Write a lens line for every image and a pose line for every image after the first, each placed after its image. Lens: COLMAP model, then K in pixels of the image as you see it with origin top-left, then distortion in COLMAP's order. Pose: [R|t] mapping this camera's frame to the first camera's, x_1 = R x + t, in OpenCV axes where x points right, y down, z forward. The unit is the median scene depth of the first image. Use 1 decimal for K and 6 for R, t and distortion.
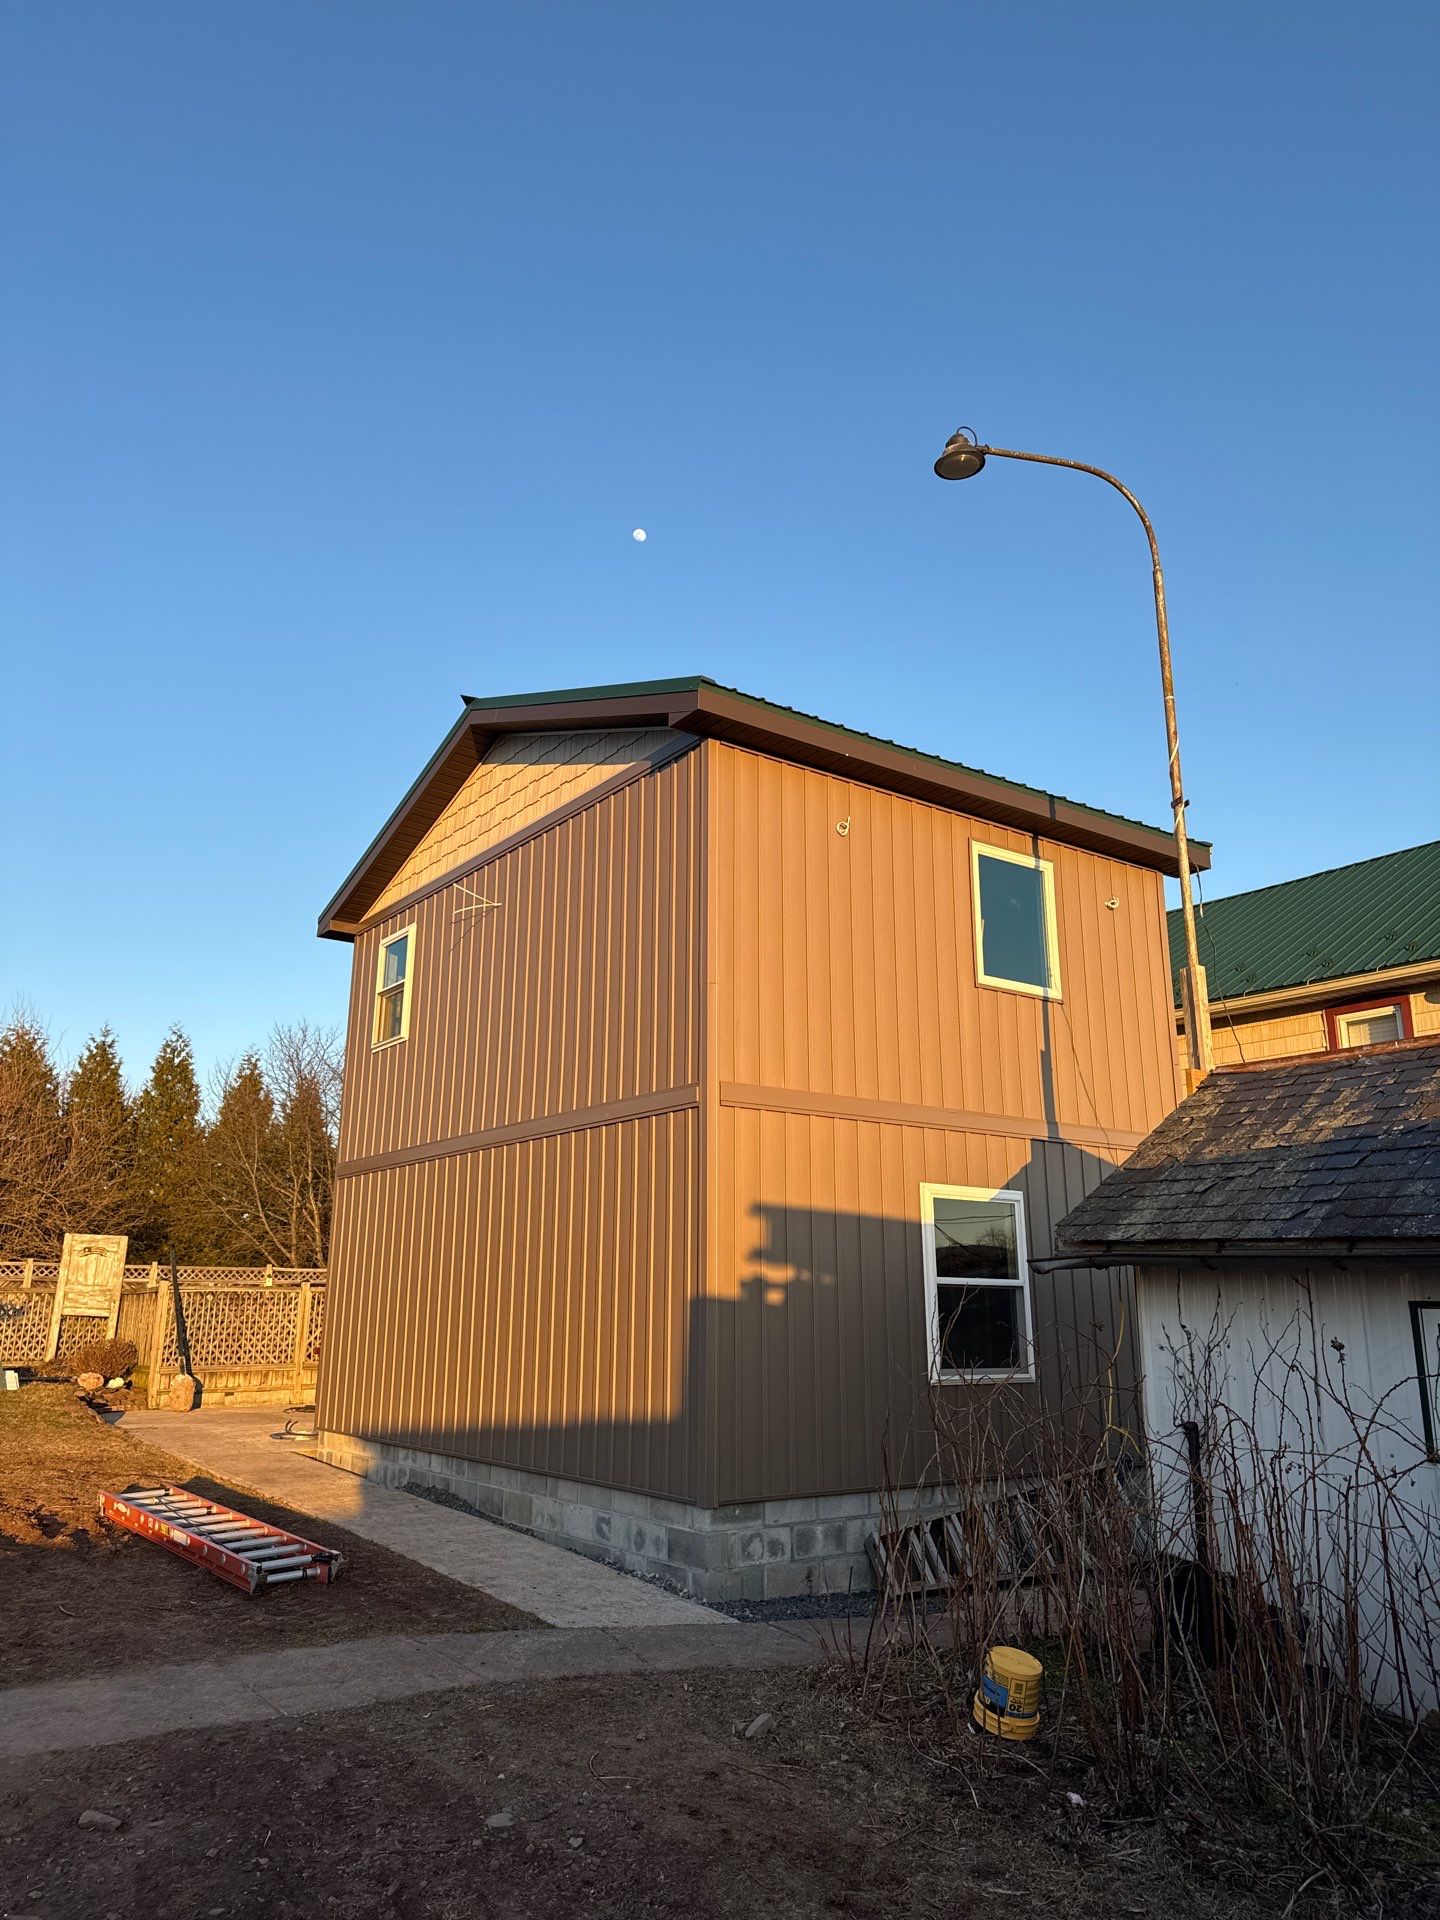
lens RADIAL K [[1346.2, 0, 720.0], [0, 1346.2, 960.0], [0, 0, 1]] dist [0.076934, -0.007243]
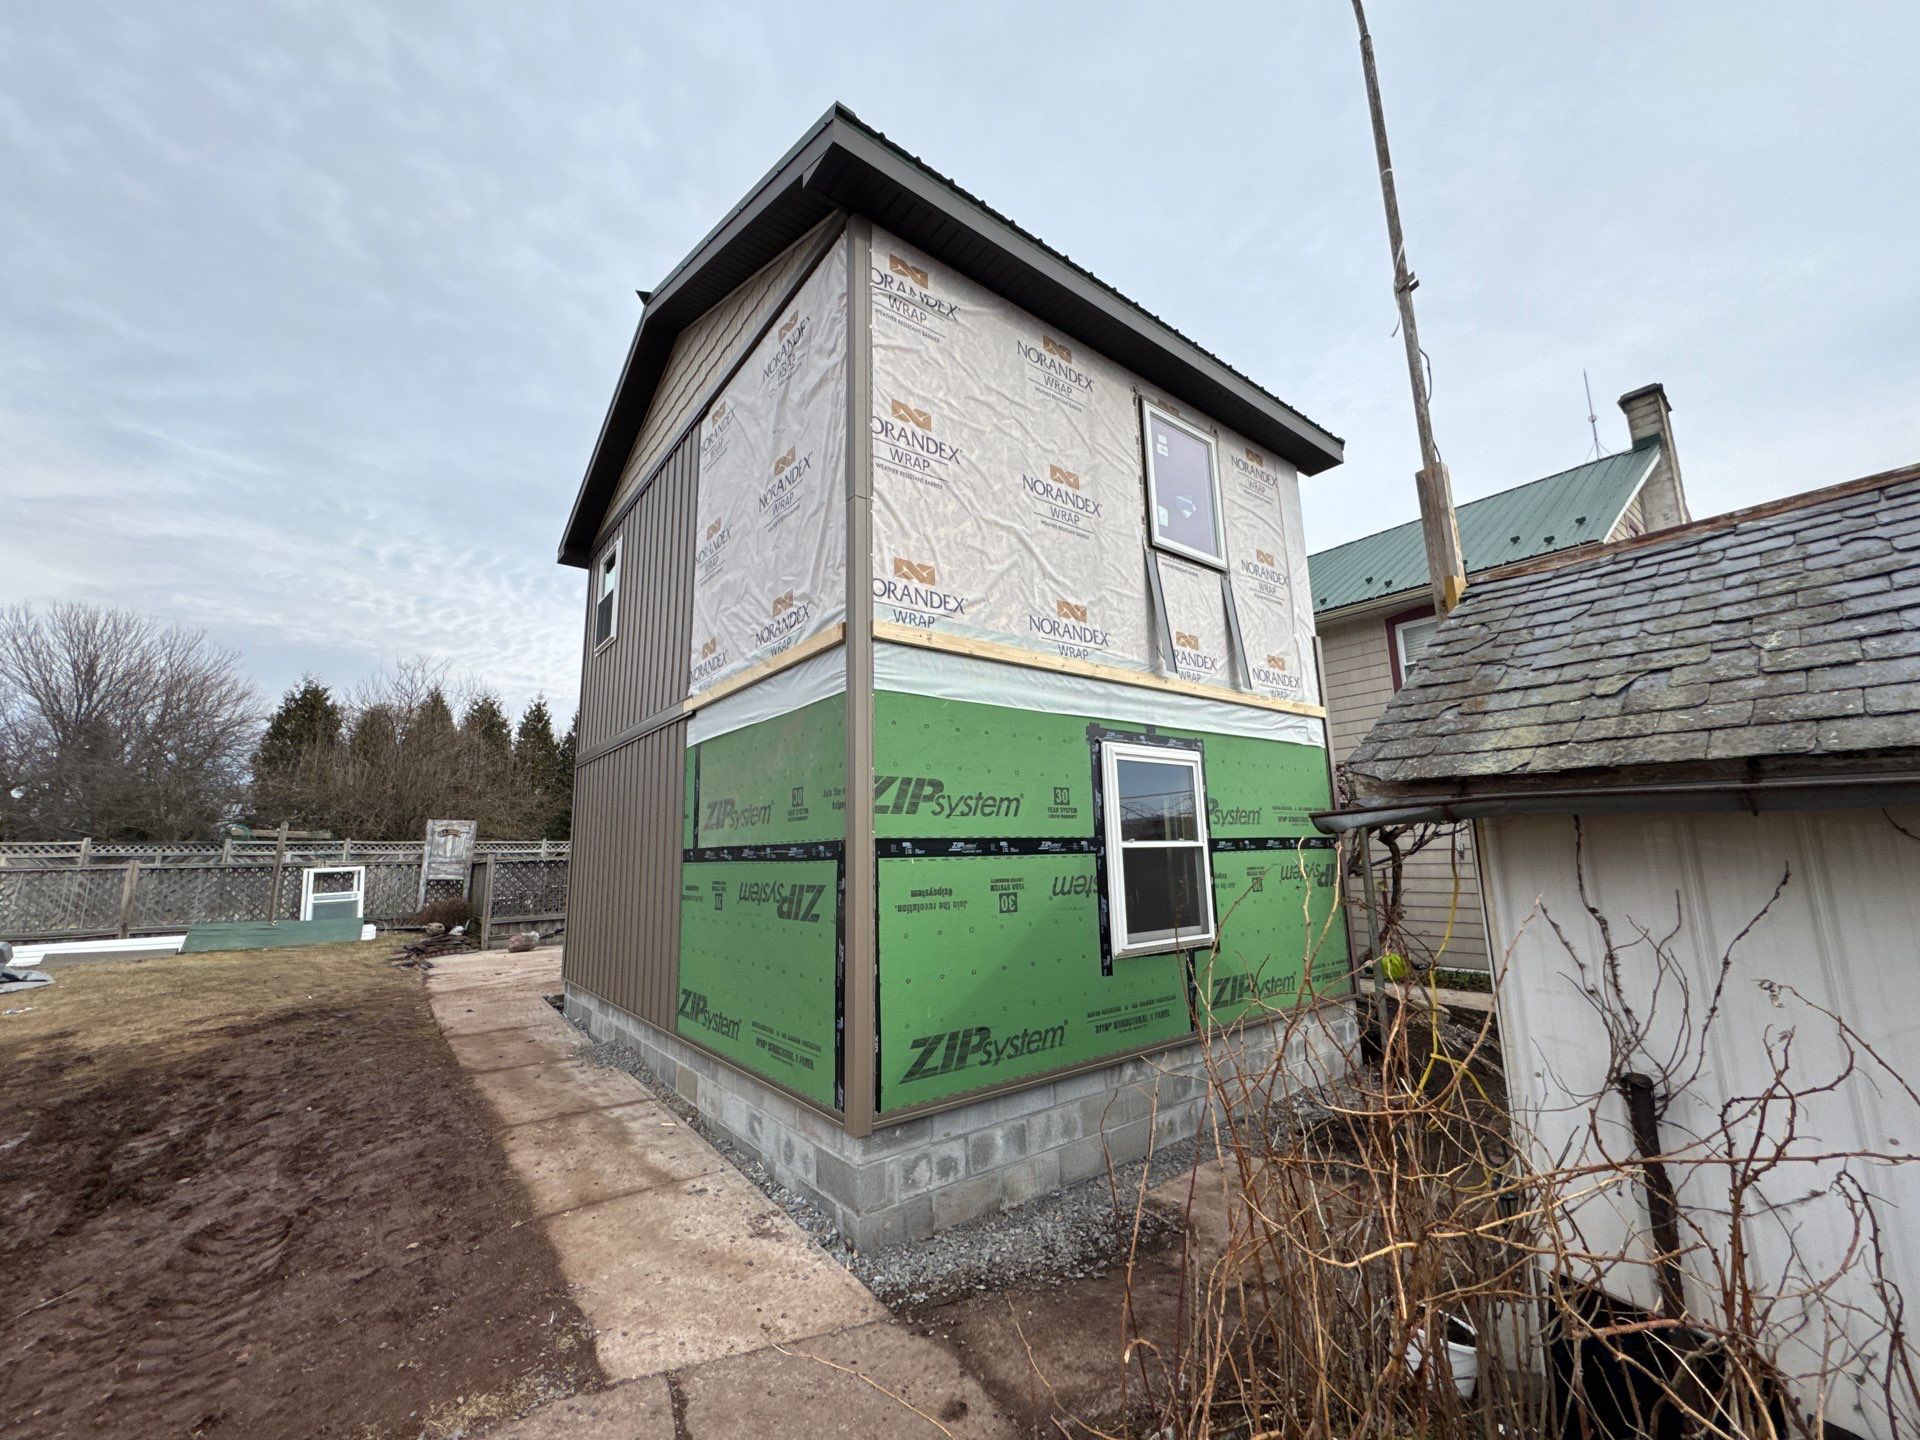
lens RADIAL K [[763.8, 0, 965.3], [0, 763.8, 720.0], [0, 0, 1]] dist [-0.001080, 0.000159]
pose [[0.998953, -0.019073, 0.041589, 0.033613], [0.015933, 0.997090, 0.074555, 0.112476], [-0.042890, -0.073814, 0.996349, 0.496276]]
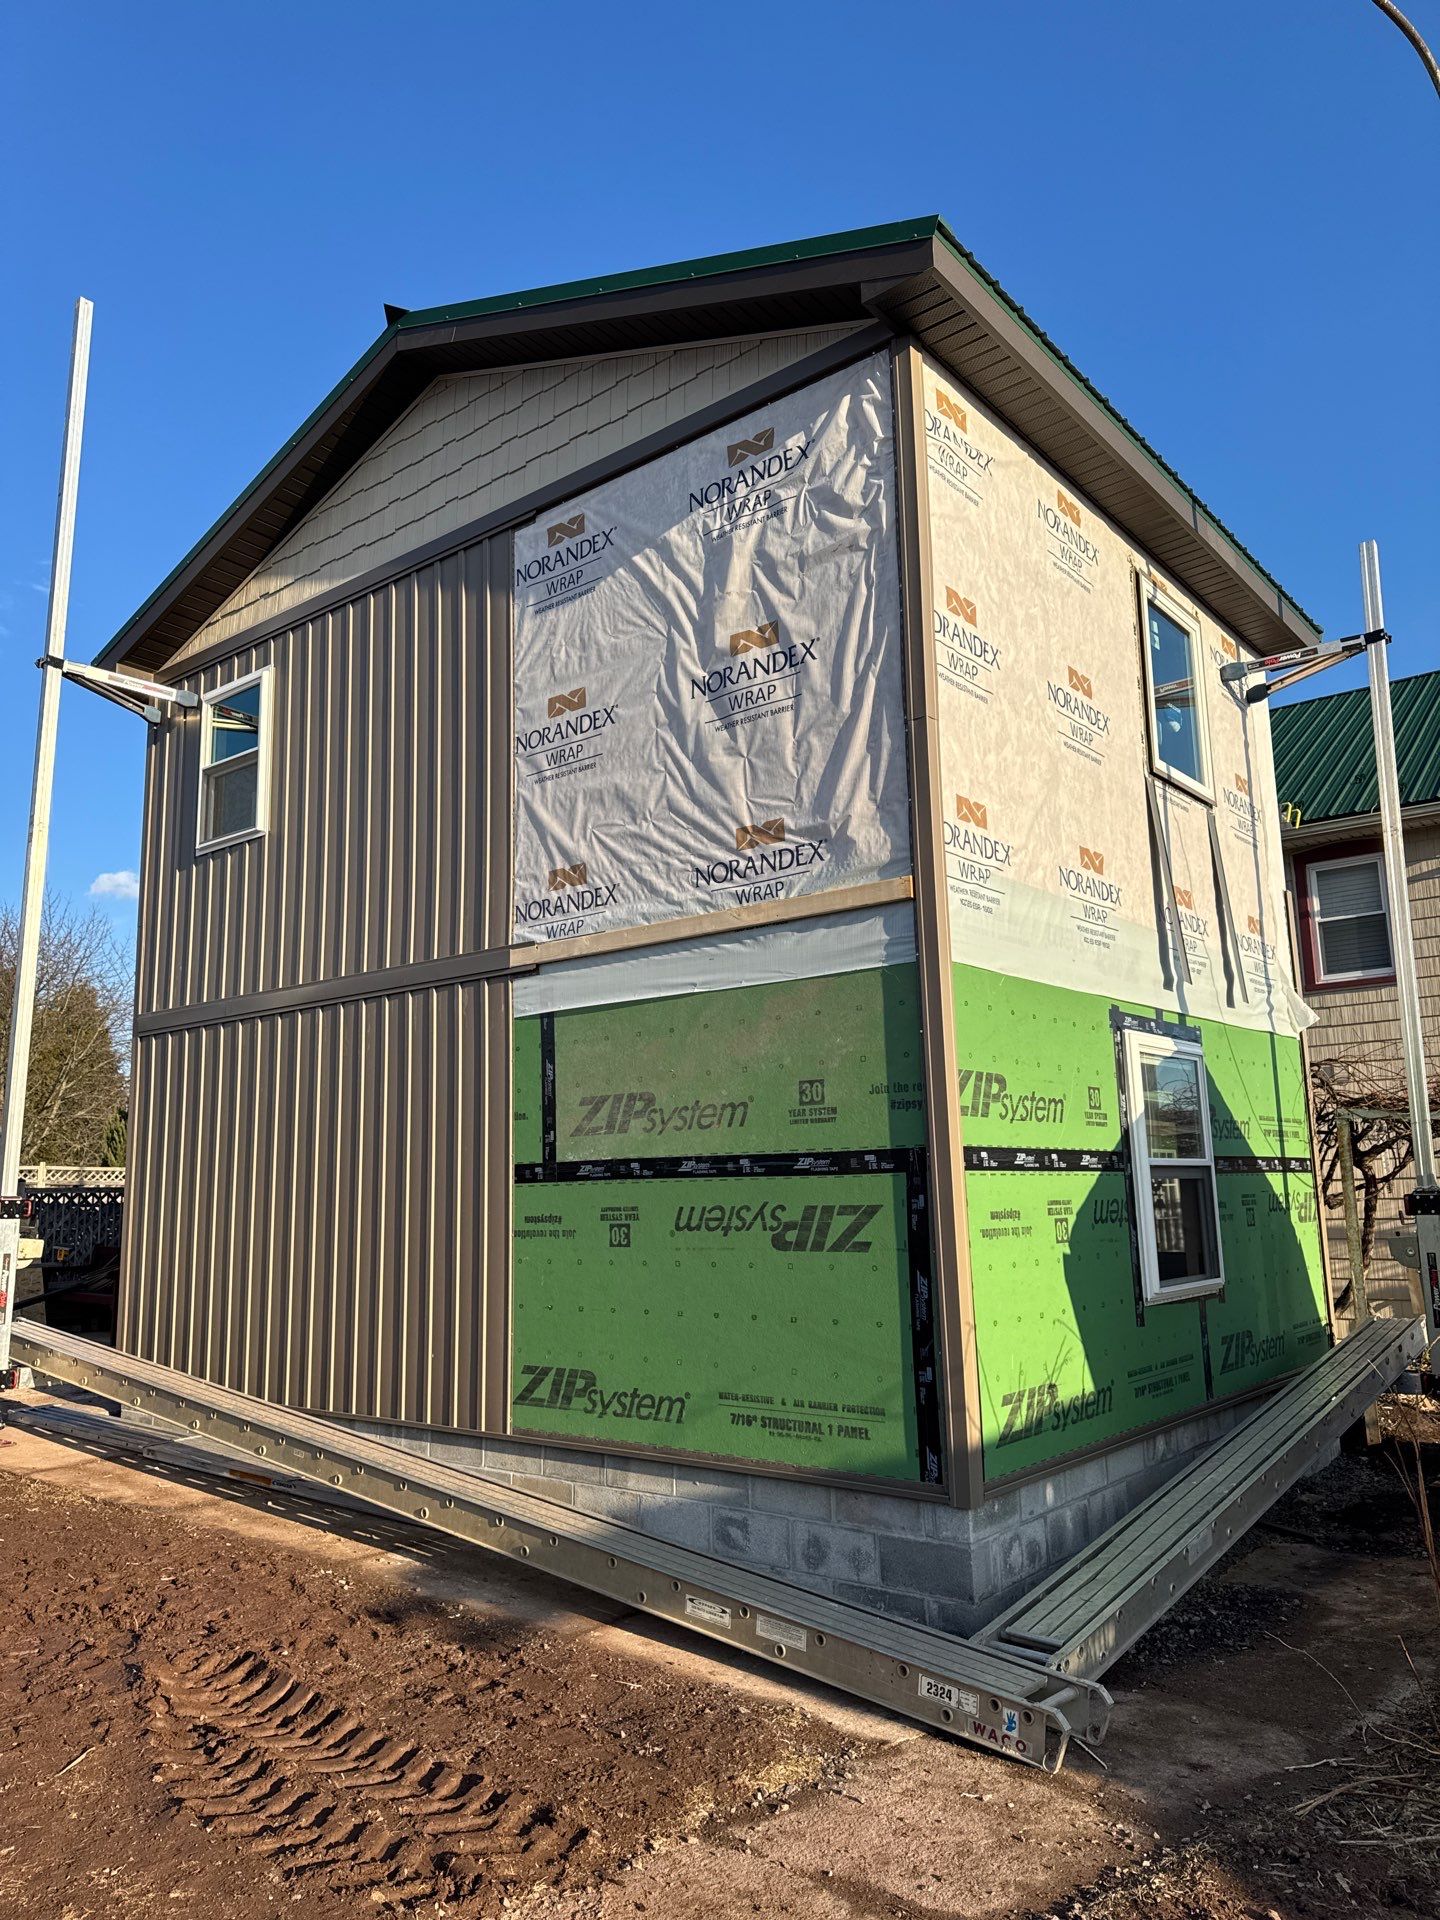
lens RADIAL K [[1346.2, 0, 720.0], [0, 1346.2, 960.0], [0, 0, 1]] dist [0.076934, -0.007243]
pose [[0.965669, 0.020262, 0.258985, -0.256078], [-0.041103, 0.996313, 0.075309, 0.084355], [-0.256504, -0.083368, 0.962941, 0.367213]]
